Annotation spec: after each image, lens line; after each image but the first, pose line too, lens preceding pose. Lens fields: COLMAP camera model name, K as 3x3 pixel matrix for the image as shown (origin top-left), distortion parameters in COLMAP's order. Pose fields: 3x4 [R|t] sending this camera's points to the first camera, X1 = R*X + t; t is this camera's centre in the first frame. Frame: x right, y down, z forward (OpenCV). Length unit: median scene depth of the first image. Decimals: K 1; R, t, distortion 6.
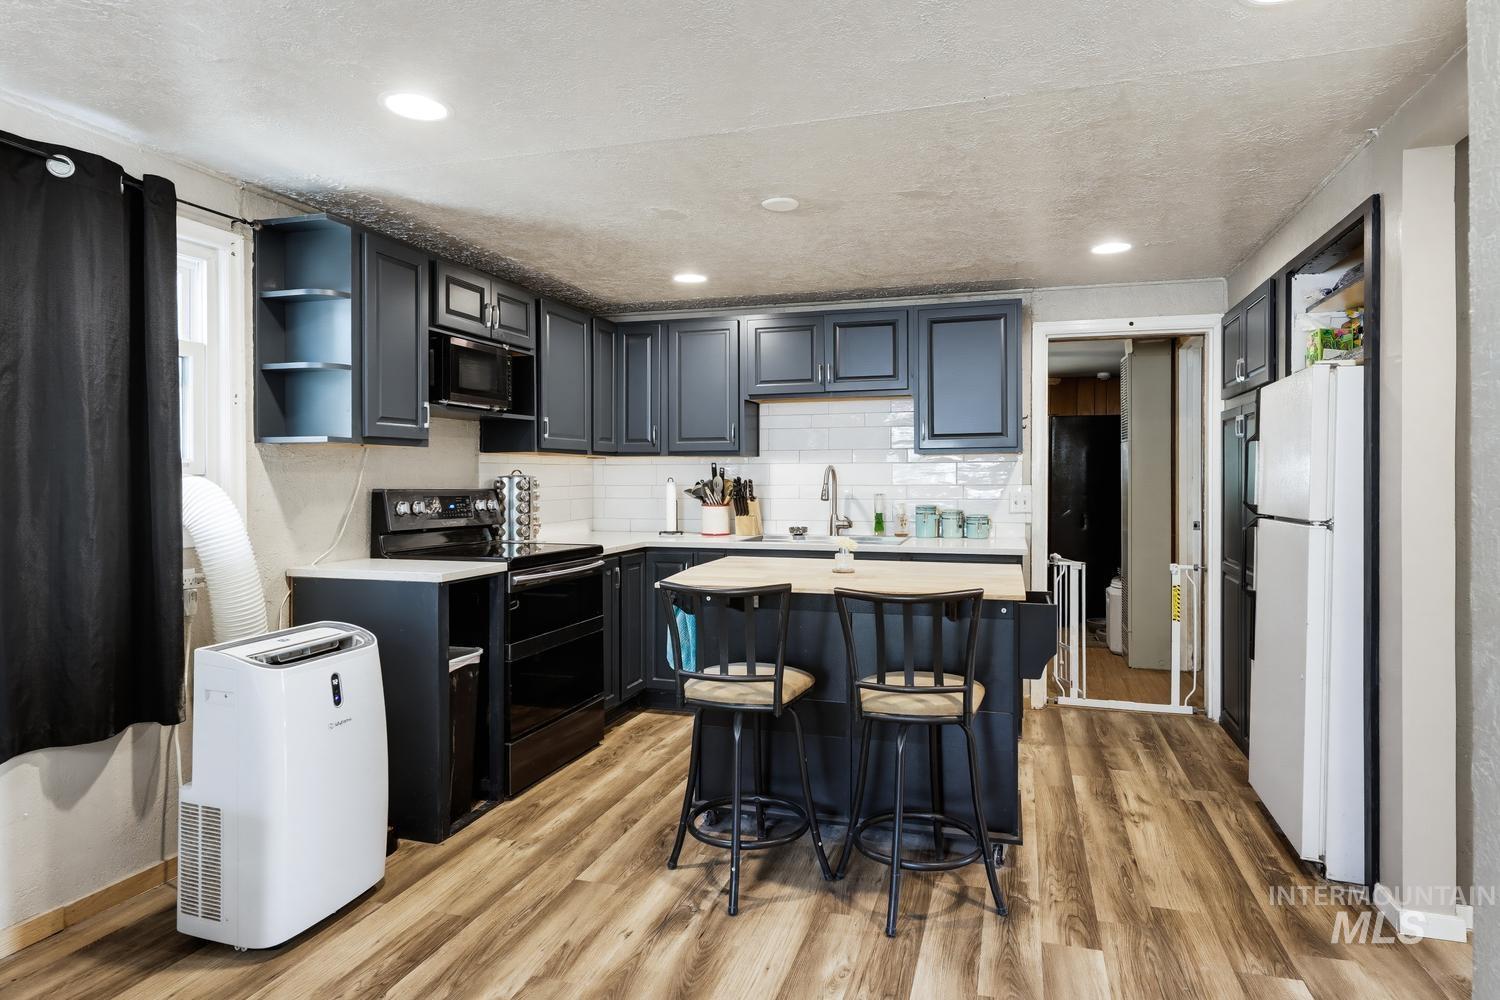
lens RADIAL K [[815.5, 0, 751.5], [0, 815.5, 485.3], [0, 0, 1]] dist [0.003703, 0.000375]
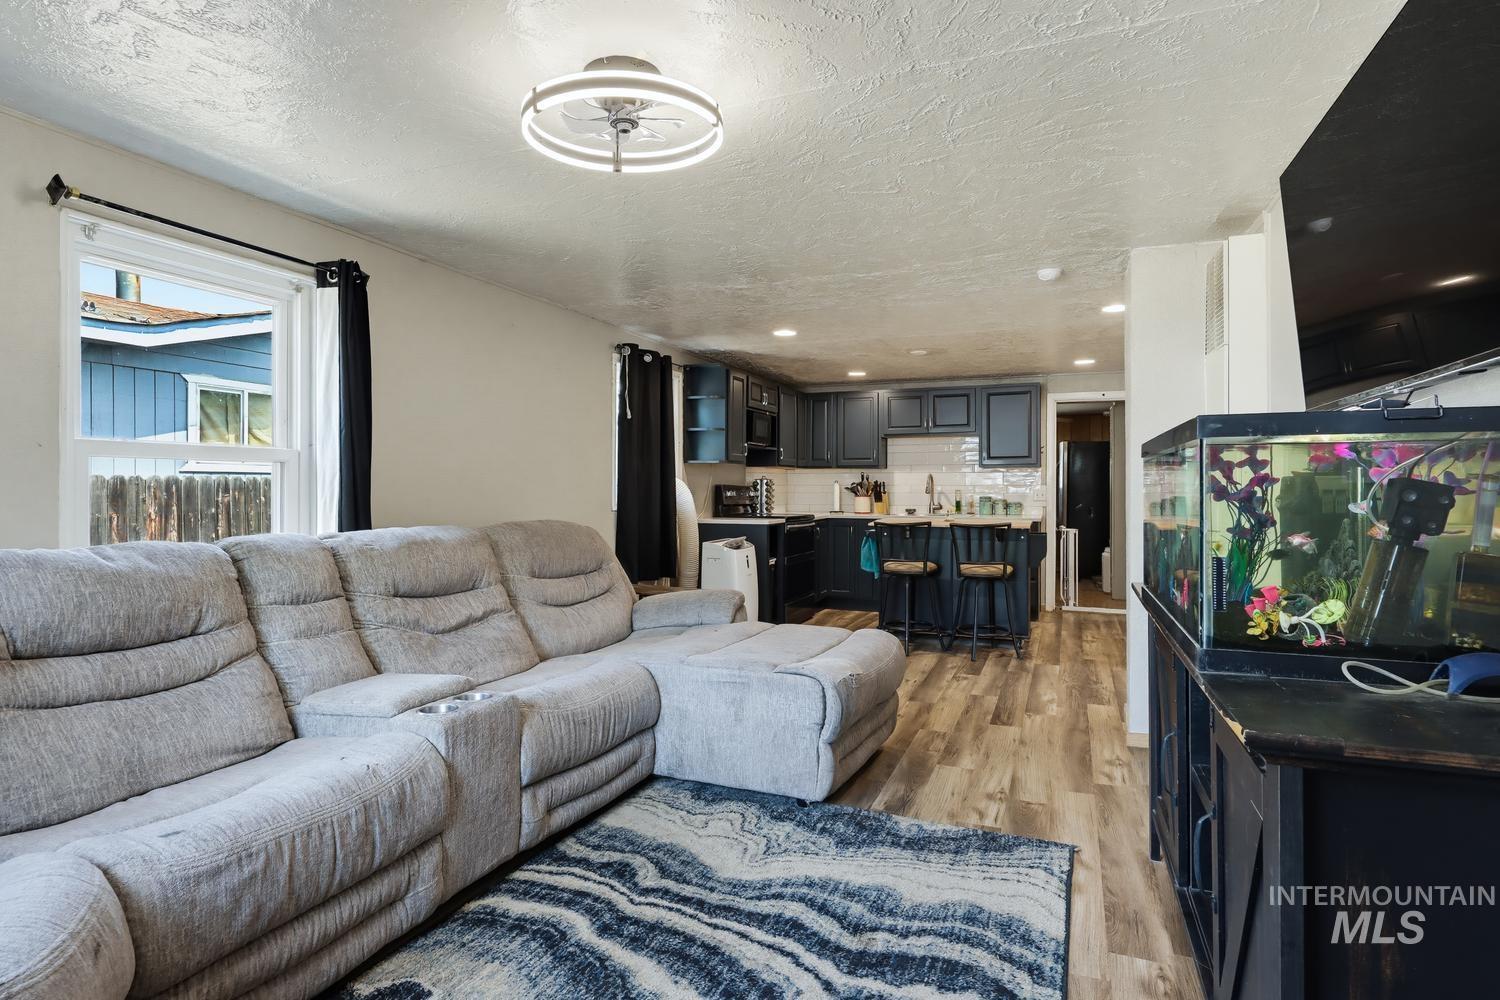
lens RADIAL K [[671.1, 0, 774.2], [0, 671.1, 486.4], [0, 0, 1]] dist [-0.000280, 0.000051]
pose [[0.996283, 0.003578, -0.086065, -0.121929], [-0.004195, 0.999967, -0.006988, 0.015222], [0.086037, 0.007323, 0.996265, -0.509956]]
